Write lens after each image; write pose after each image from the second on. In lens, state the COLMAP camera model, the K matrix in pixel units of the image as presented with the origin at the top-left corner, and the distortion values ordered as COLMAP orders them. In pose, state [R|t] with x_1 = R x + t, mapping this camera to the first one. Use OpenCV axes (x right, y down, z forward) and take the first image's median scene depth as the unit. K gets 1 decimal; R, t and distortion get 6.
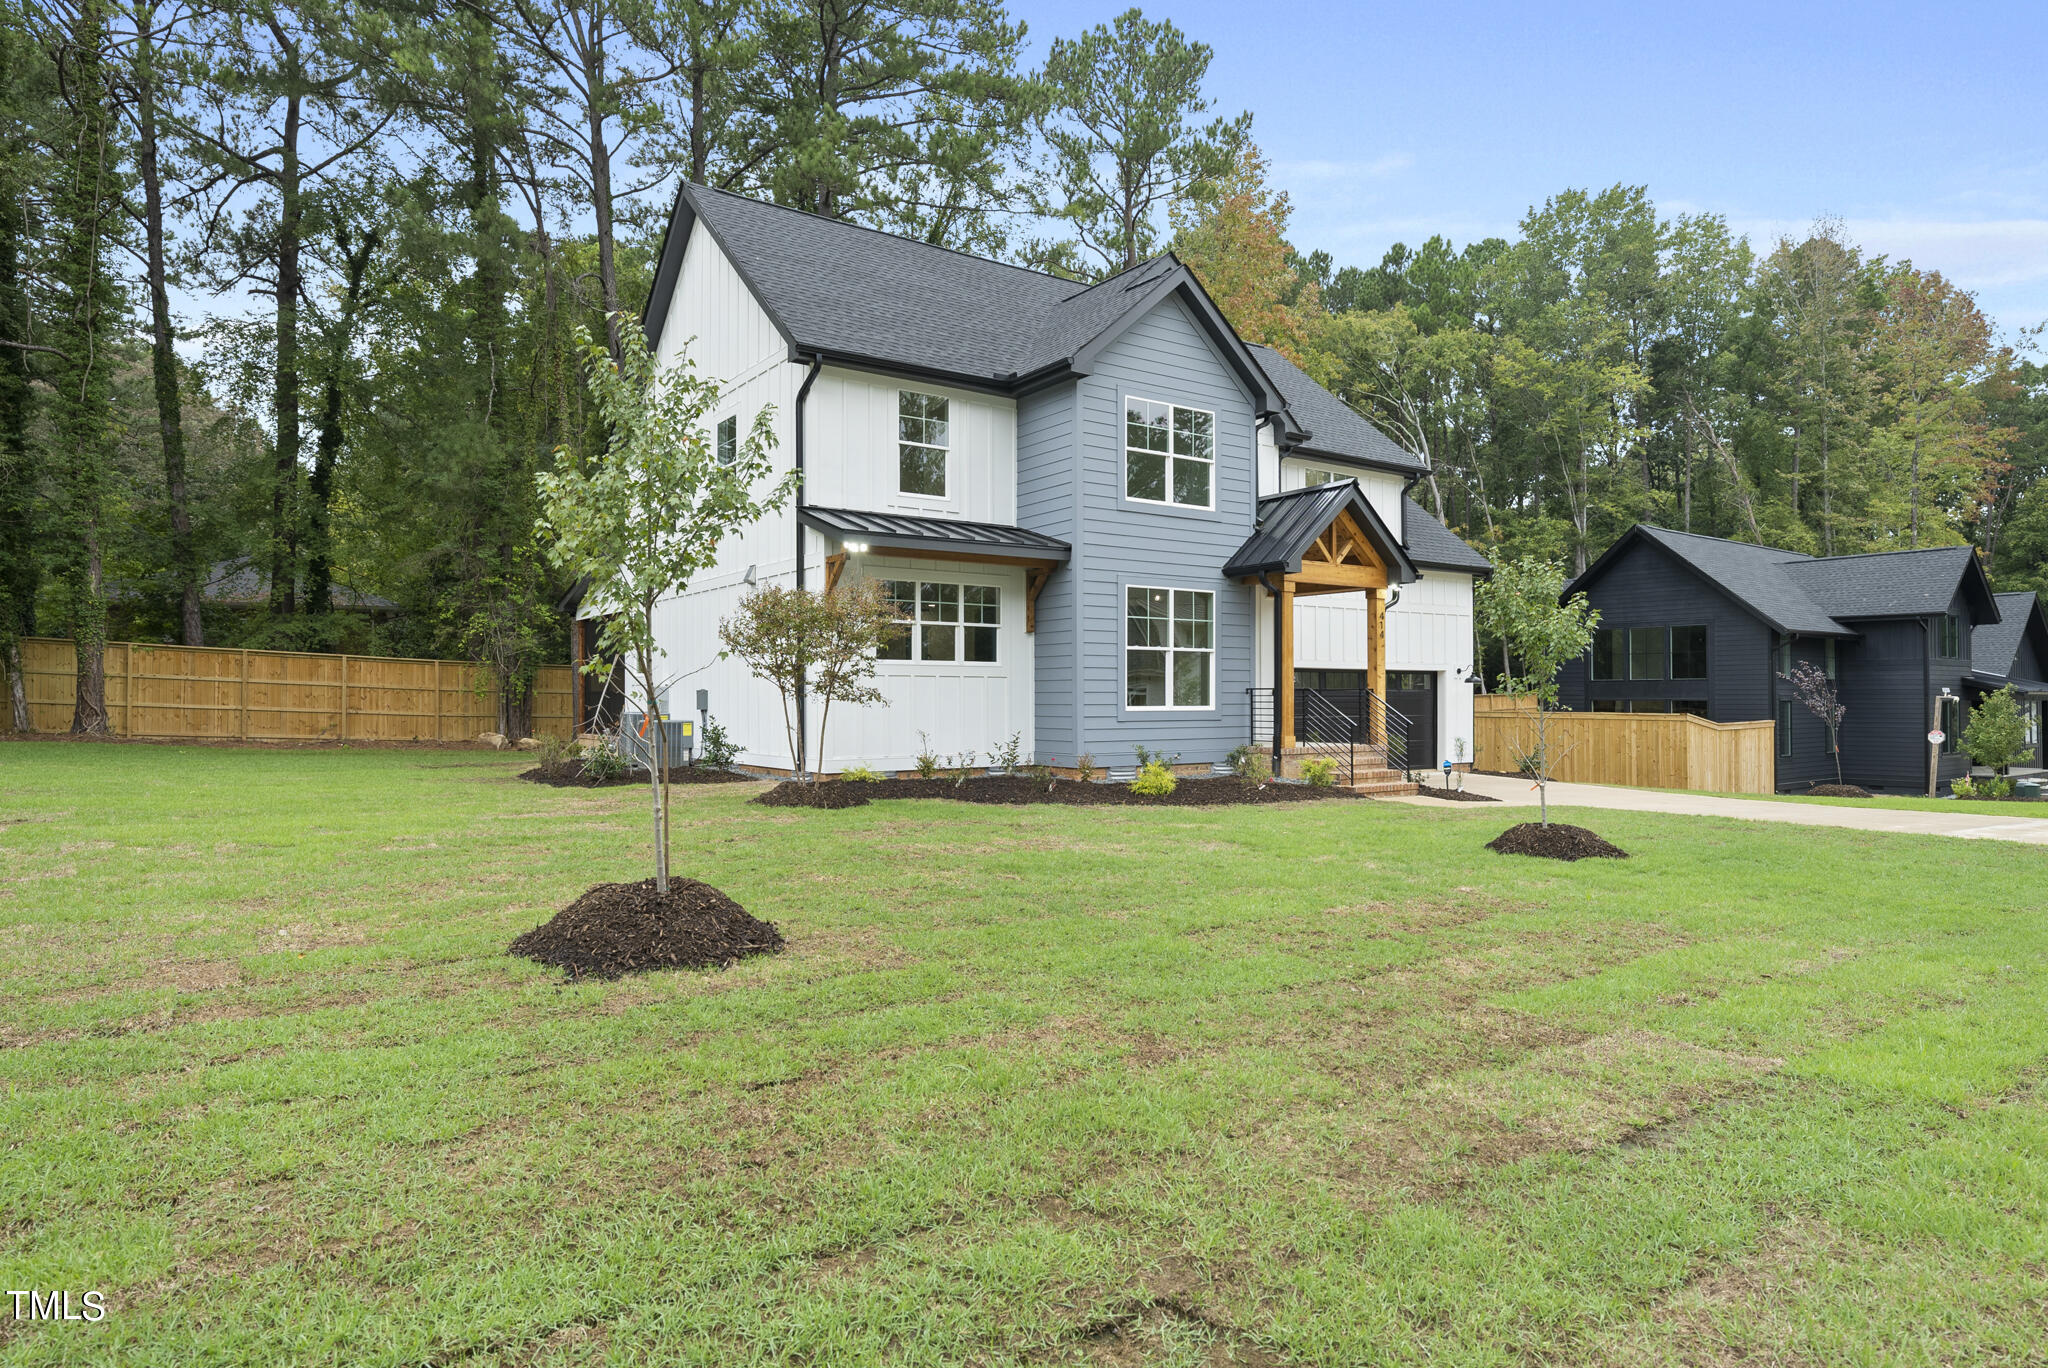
lens RADIAL K [[1183.4, 0, 1022.5], [0, 1183.4, 694.4], [0, 0, 1]] dist [-0.003237, -0.000319]
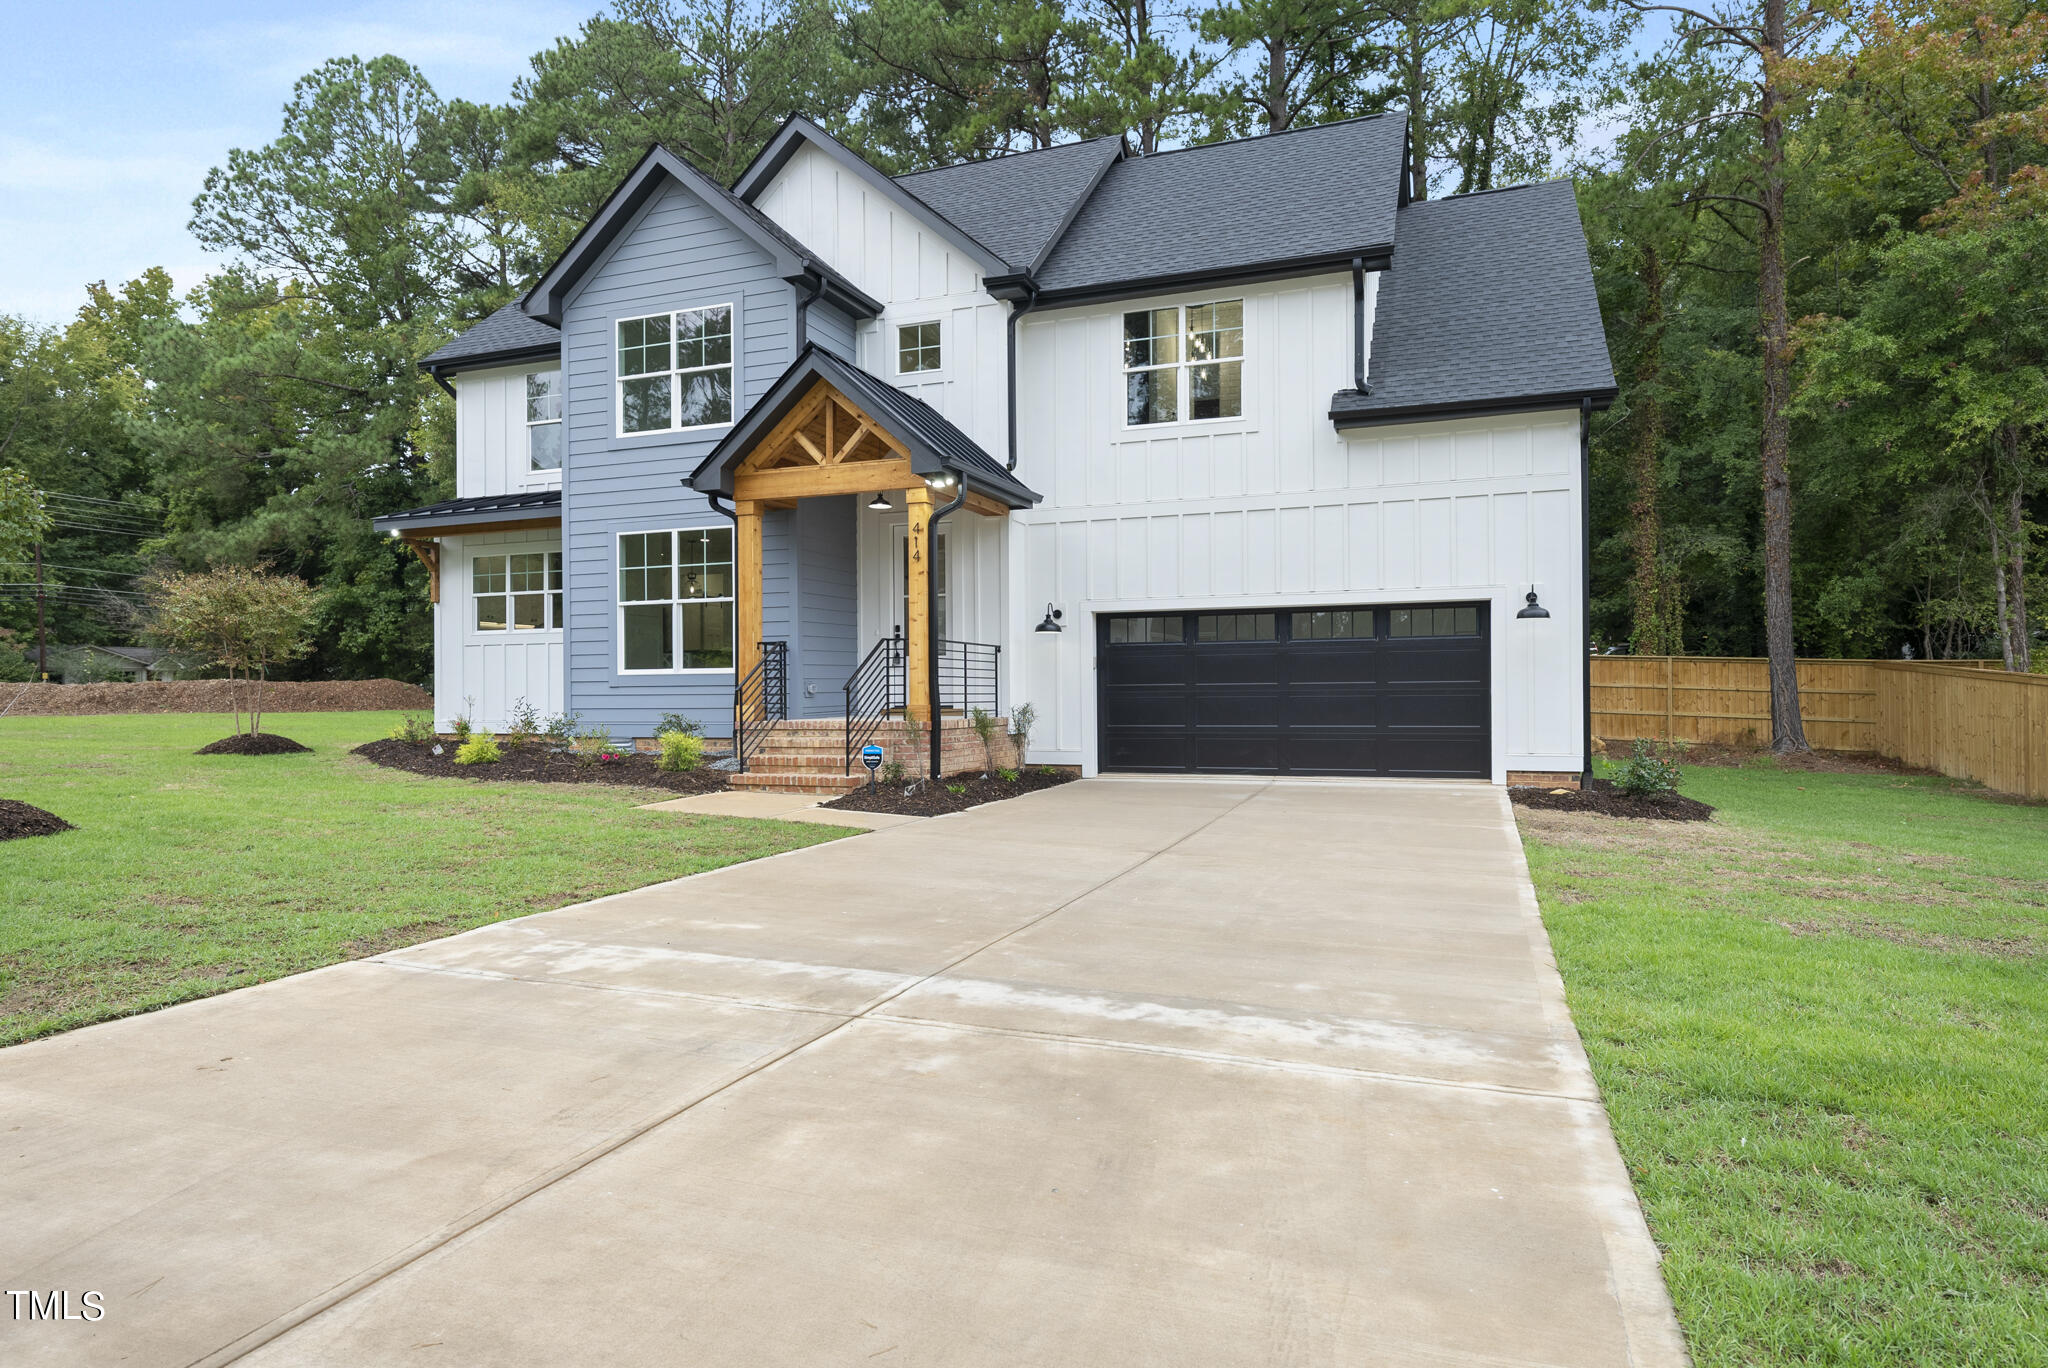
lens RADIAL K [[1183.4, 0, 1021.2], [0, 1183.4, 684.5], [0, 0, 1]] dist [-0.003237, -0.000319]
pose [[0.560973, -0.008790, -0.827787, 0.975164], [0.008664, 0.999951, -0.004747, 0.027603], [0.827788, -0.004509, 0.561022, 0.739631]]
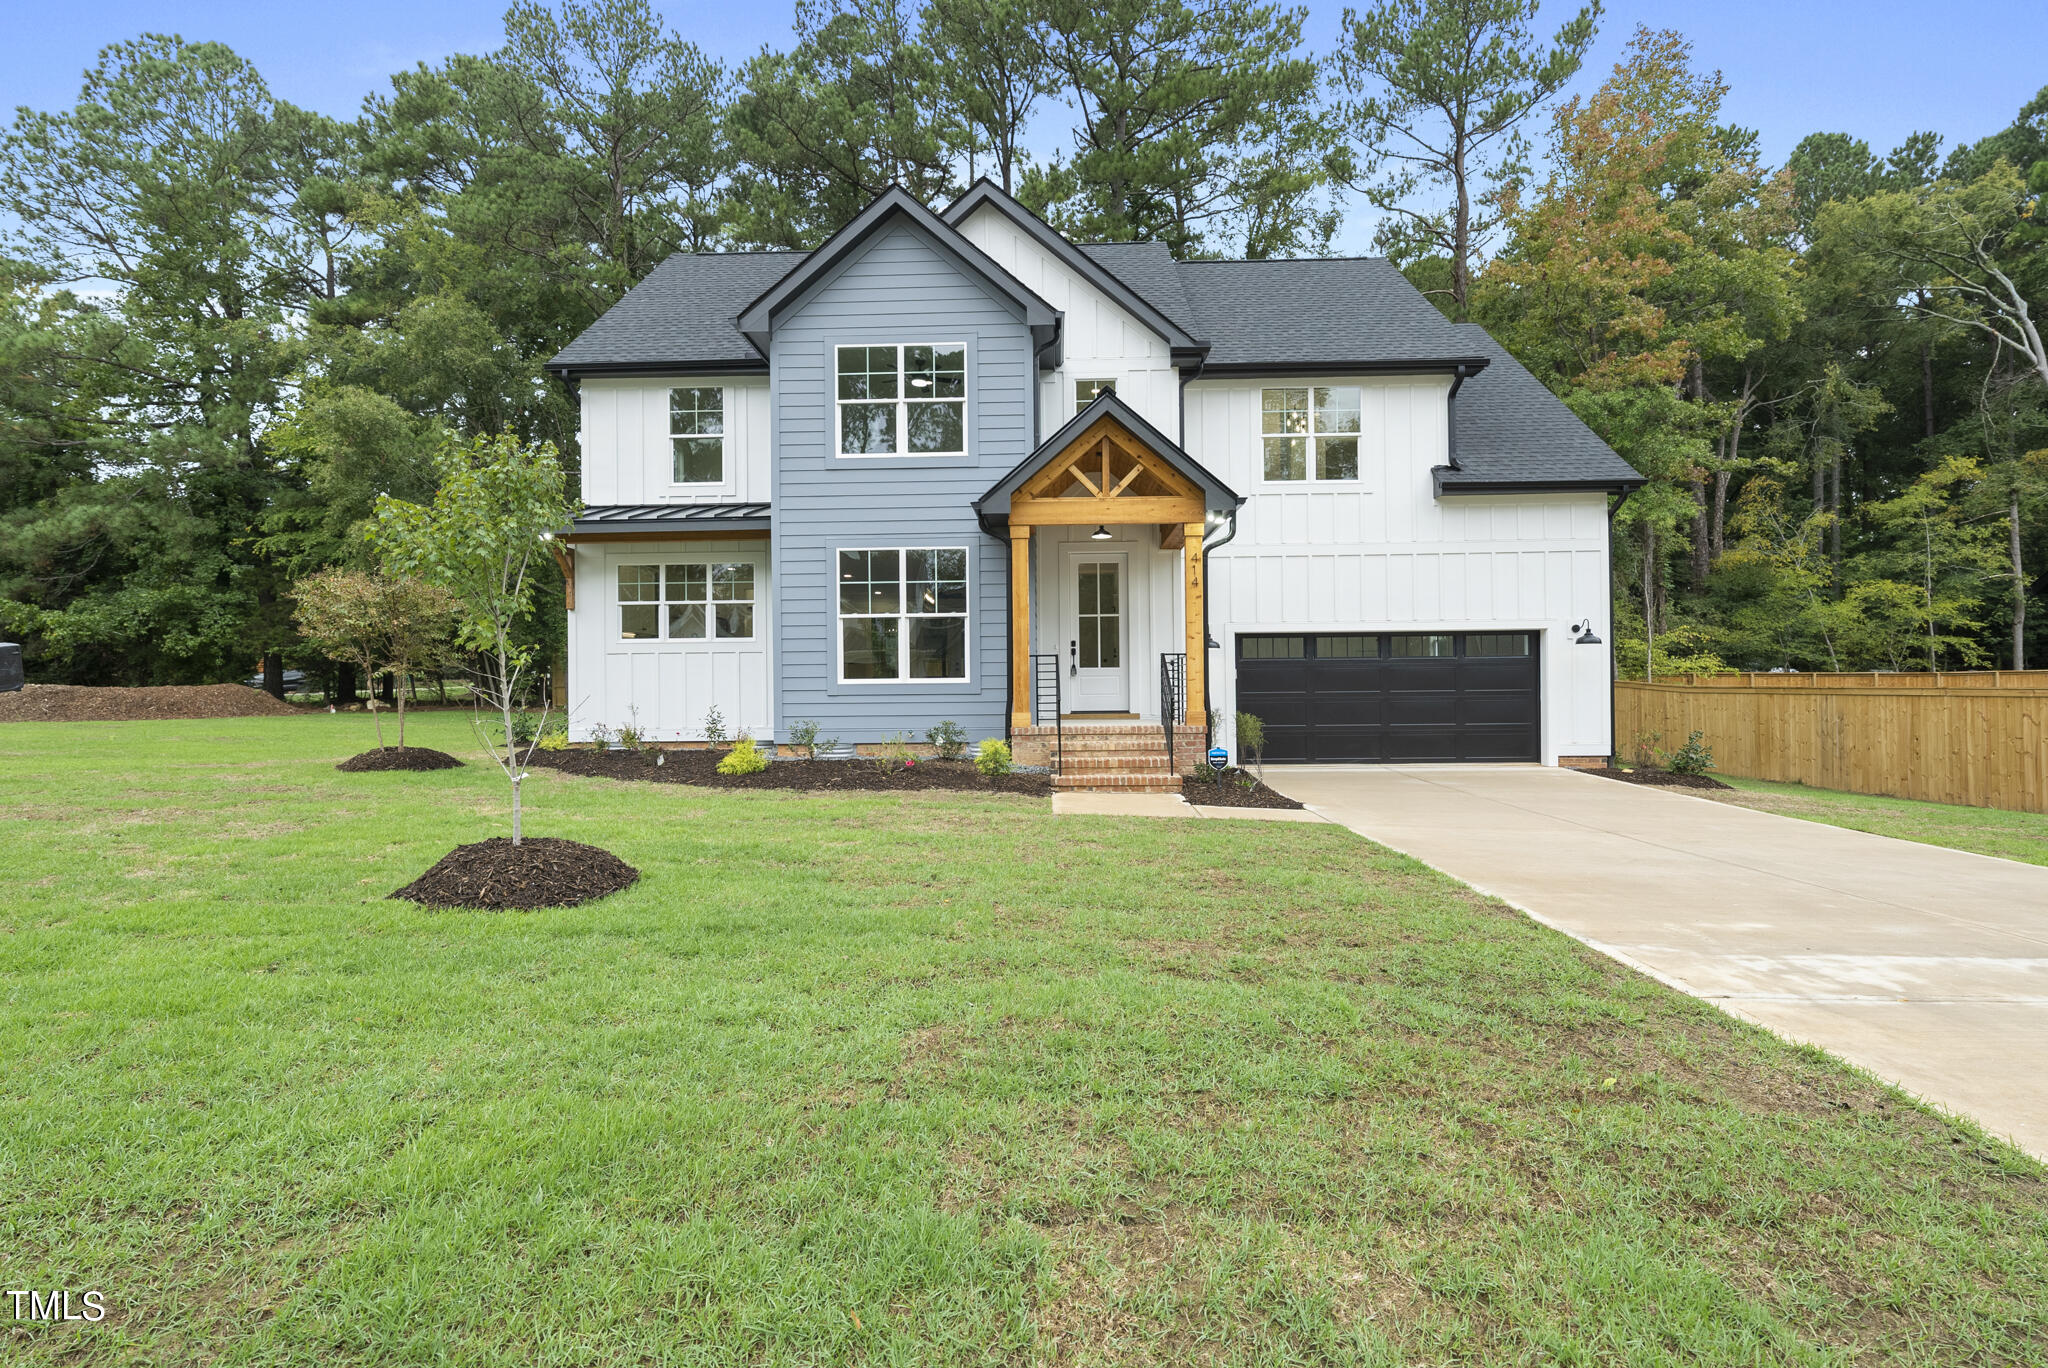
lens RADIAL K [[935.6, 0, 1029.2], [0, 935.6, 681.7], [0, 0, 1]] dist [0.000214, -0.000600]
pose [[0.801074, -0.012382, -0.598437, 0.636563], [0.010797, 0.999922, -0.006236, 0.018028], [0.598468, -0.001465, 0.801145, 0.492378]]
